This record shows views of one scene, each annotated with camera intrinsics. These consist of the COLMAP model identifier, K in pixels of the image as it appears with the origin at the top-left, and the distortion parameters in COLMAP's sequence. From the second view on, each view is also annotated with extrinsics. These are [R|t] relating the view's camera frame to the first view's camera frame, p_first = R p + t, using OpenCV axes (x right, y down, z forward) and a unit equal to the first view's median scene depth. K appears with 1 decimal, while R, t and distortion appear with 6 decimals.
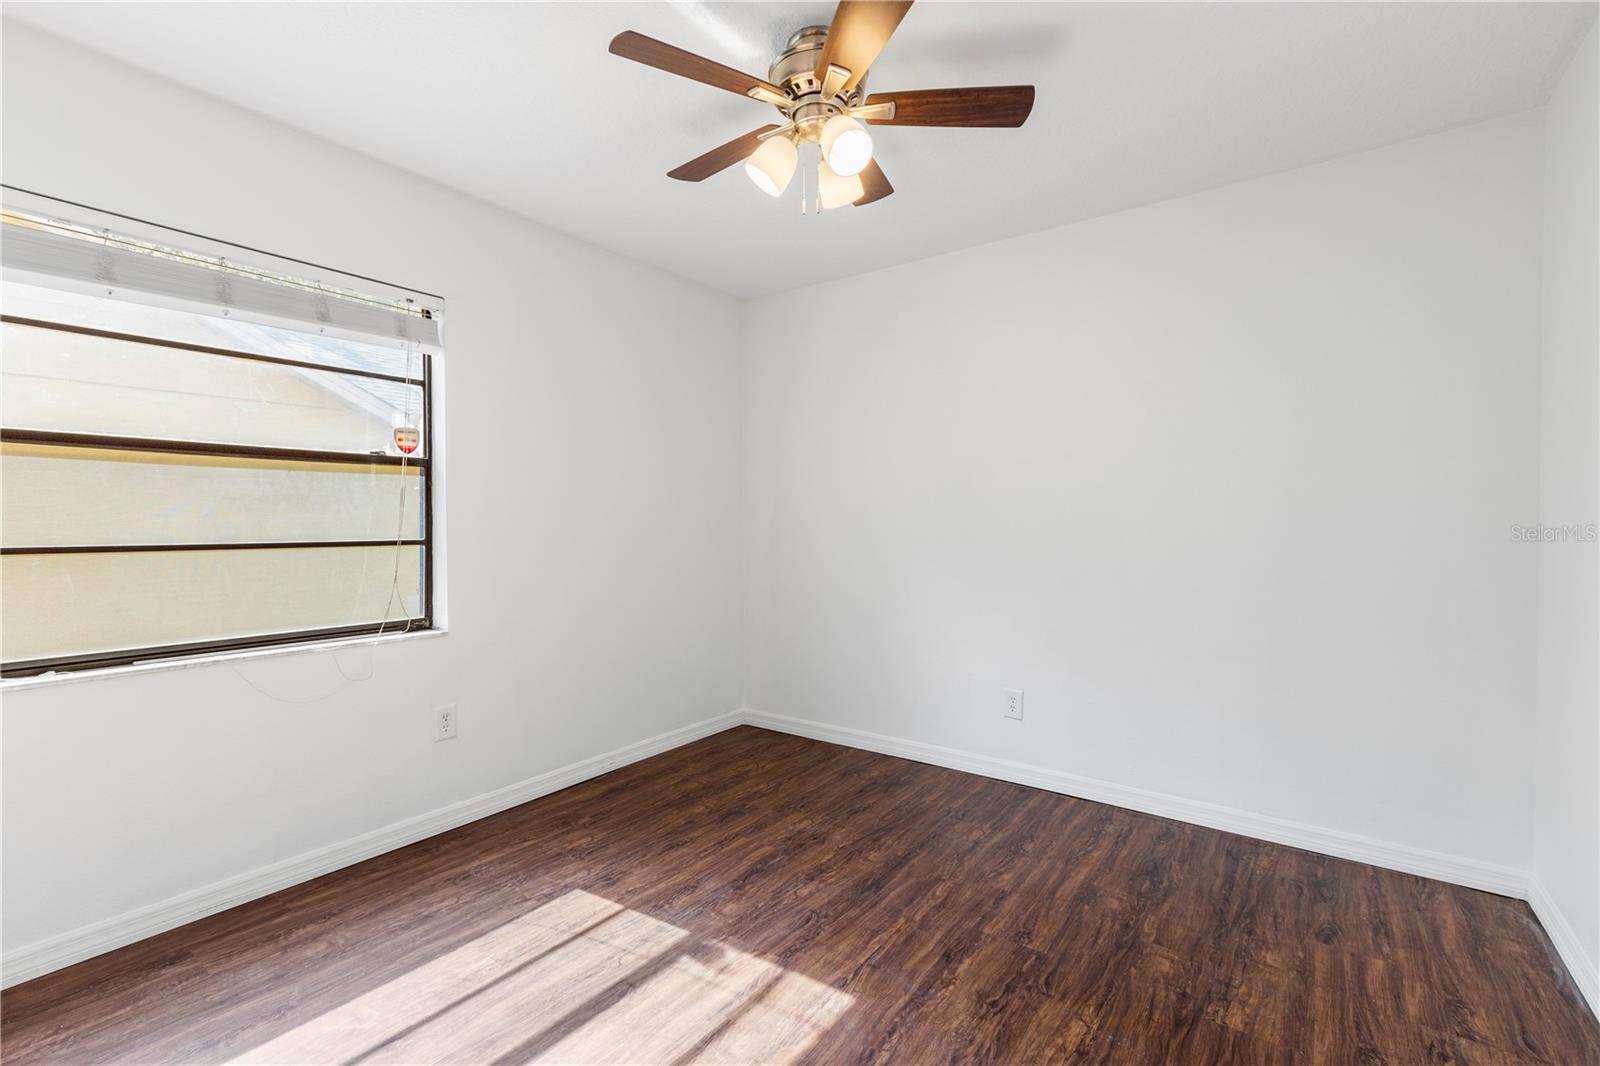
lens RADIAL K [[720.0, 0, 788.5], [0, 720.0, 531.1], [0, 0, 1]] dist [0.000934, -0.001364]
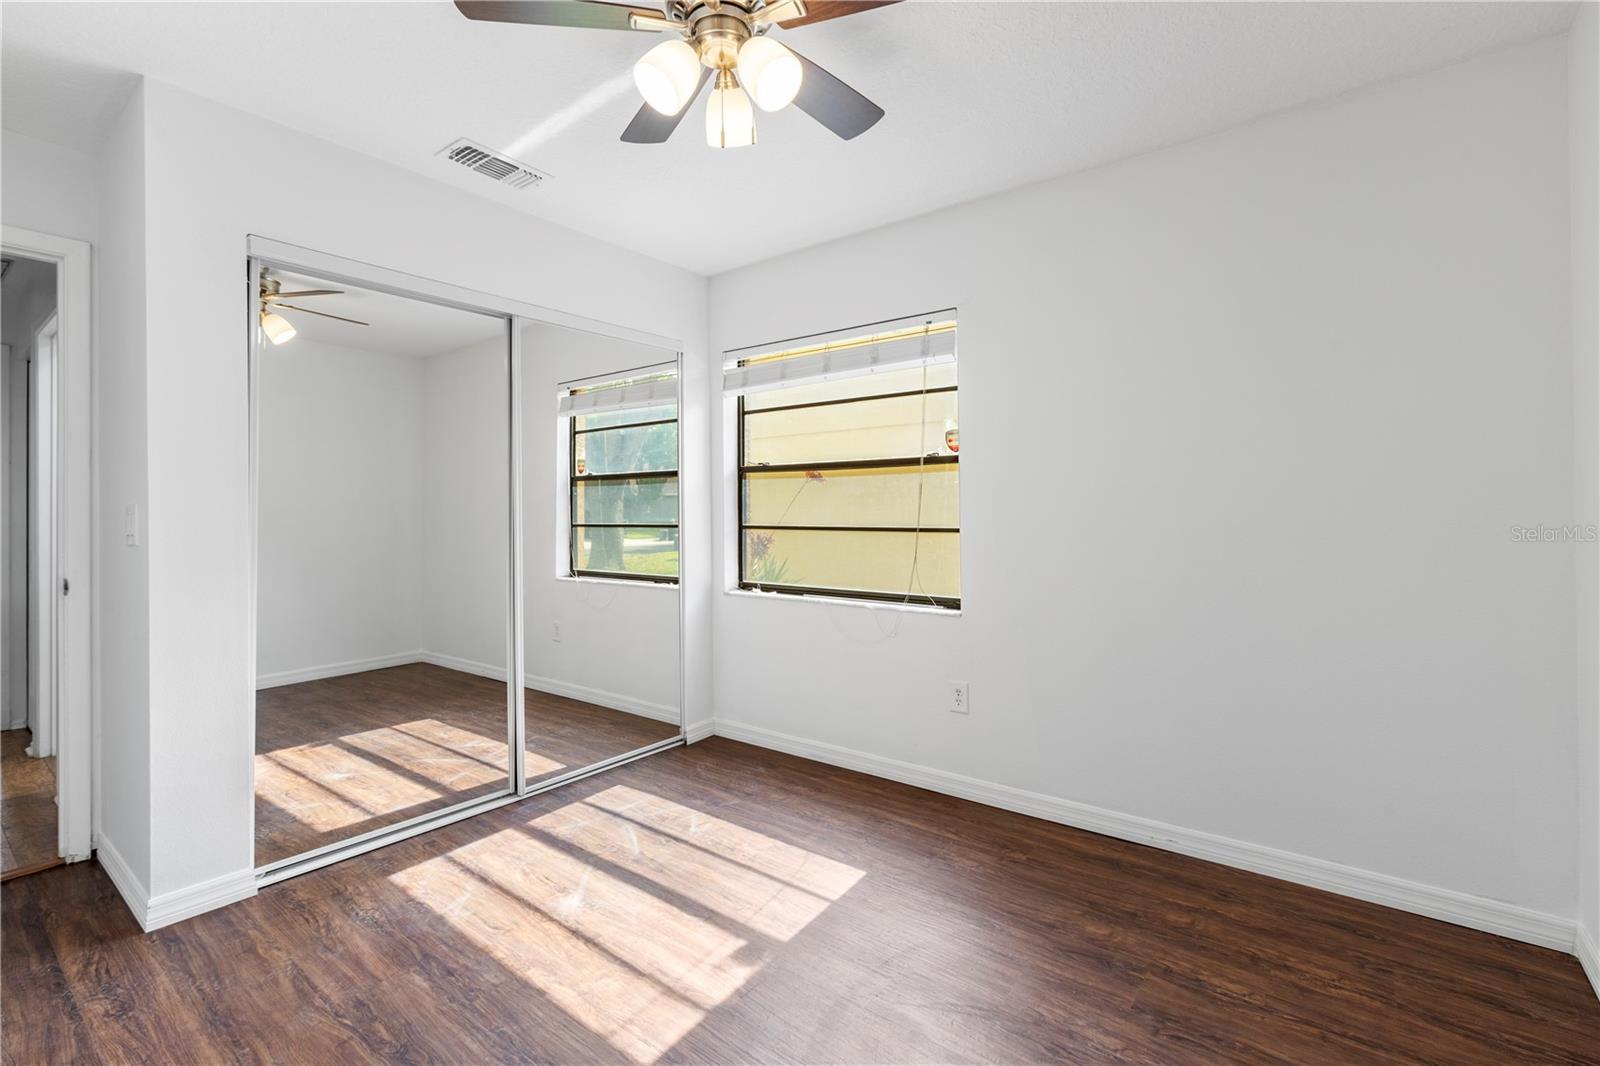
lens RADIAL K [[720.0, 0, 790.8], [0, 720.0, 519.1], [0, 0, 1]] dist [0.000934, -0.001364]
pose [[-0.039059, 0.007597, -0.999208, 0.656265], [-0.010892, 0.999908, 0.008028, -0.008992], [0.999178, 0.011197, -0.038973, 0.839824]]
